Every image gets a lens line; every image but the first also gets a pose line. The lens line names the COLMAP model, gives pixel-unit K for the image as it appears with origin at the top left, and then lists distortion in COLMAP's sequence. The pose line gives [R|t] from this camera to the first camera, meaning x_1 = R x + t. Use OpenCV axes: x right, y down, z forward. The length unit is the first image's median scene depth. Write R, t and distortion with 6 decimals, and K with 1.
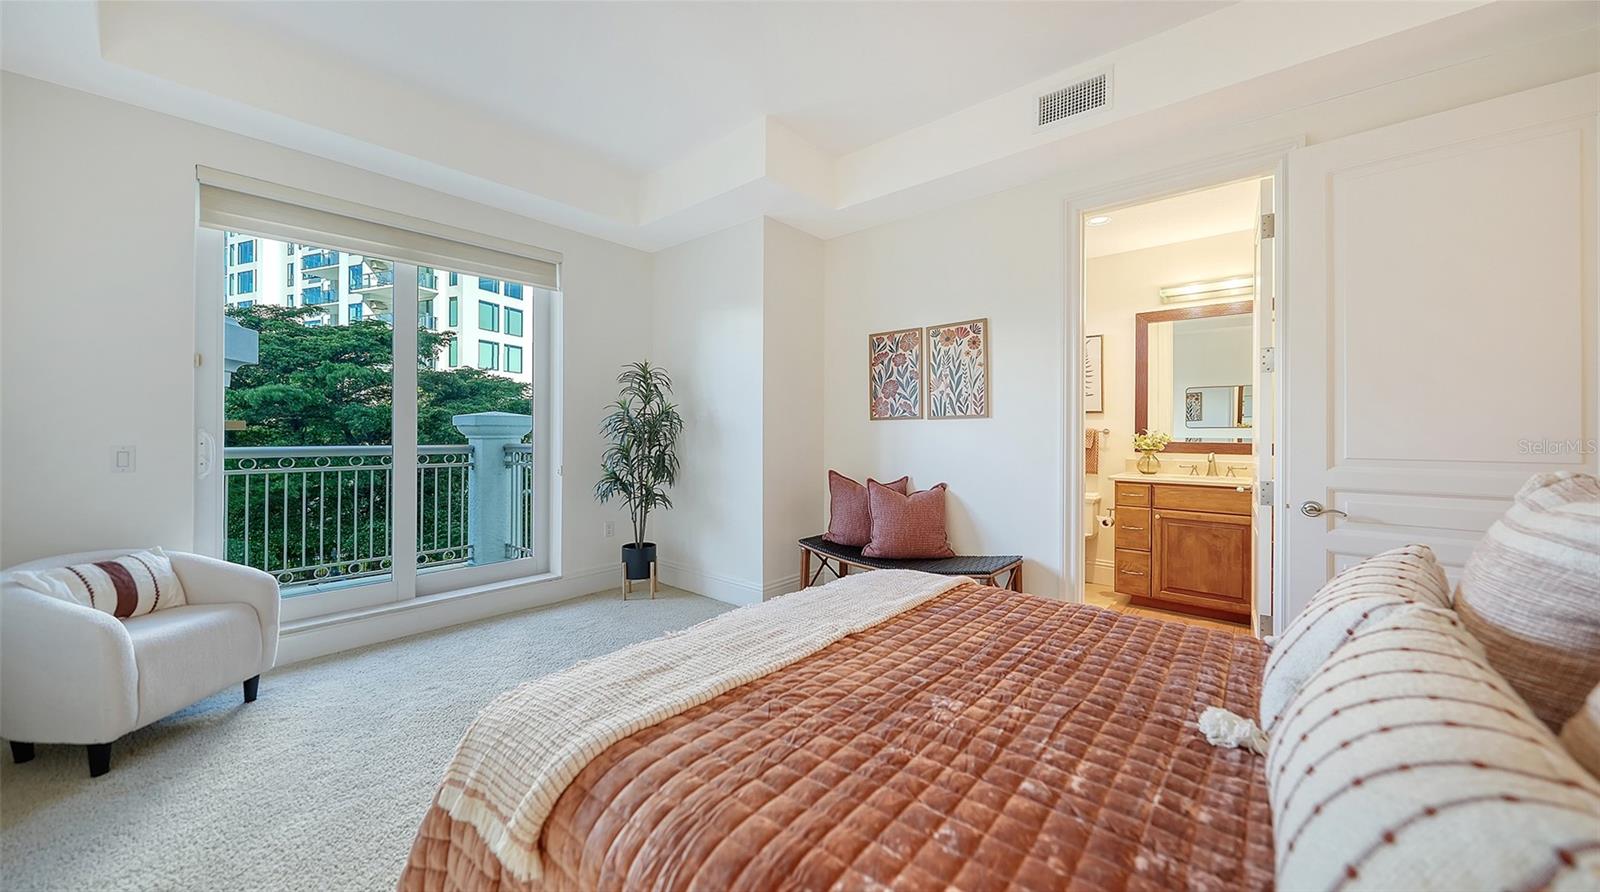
lens RADIAL K [[565.2, 0, 786.4], [0, 565.2, 440.4], [0, 0, 1]] dist [-0.000153, -0.000244]
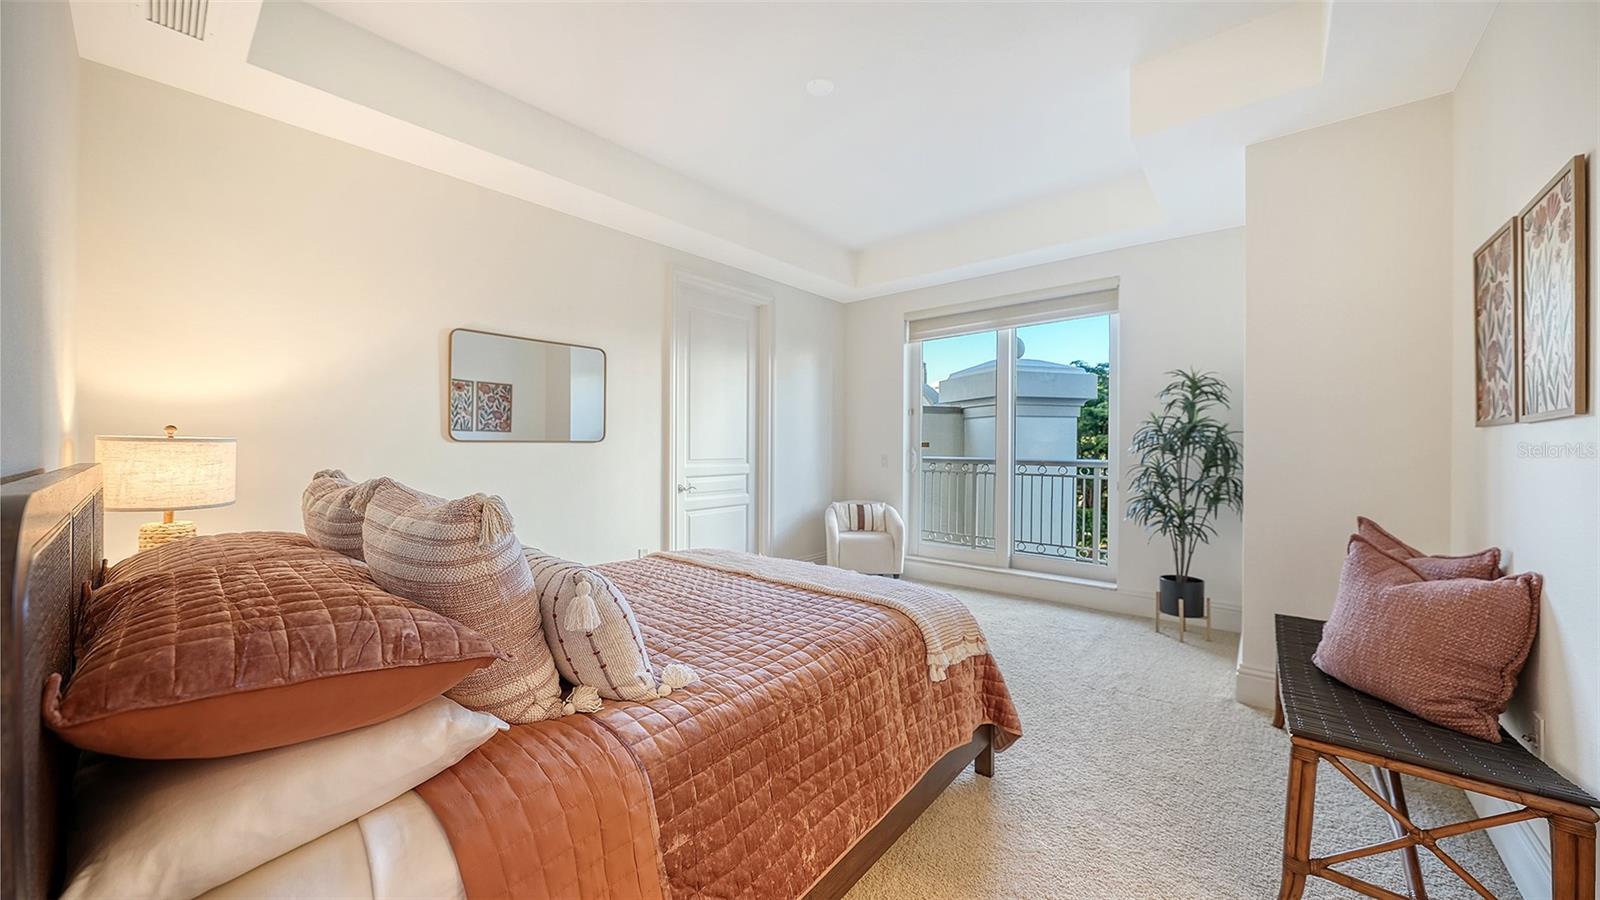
lens RADIAL K [[569.1, 0, 800.0], [0, 569.1, 450.0], [0, 0, 1]] dist [0.000328, -0.000002]
pose [[0.040486, 0.001965, -0.999178, 0.611813], [-0.013632, 0.999906, 0.001415, -0.006435], [0.999087, 0.013563, 0.040509, 0.373538]]
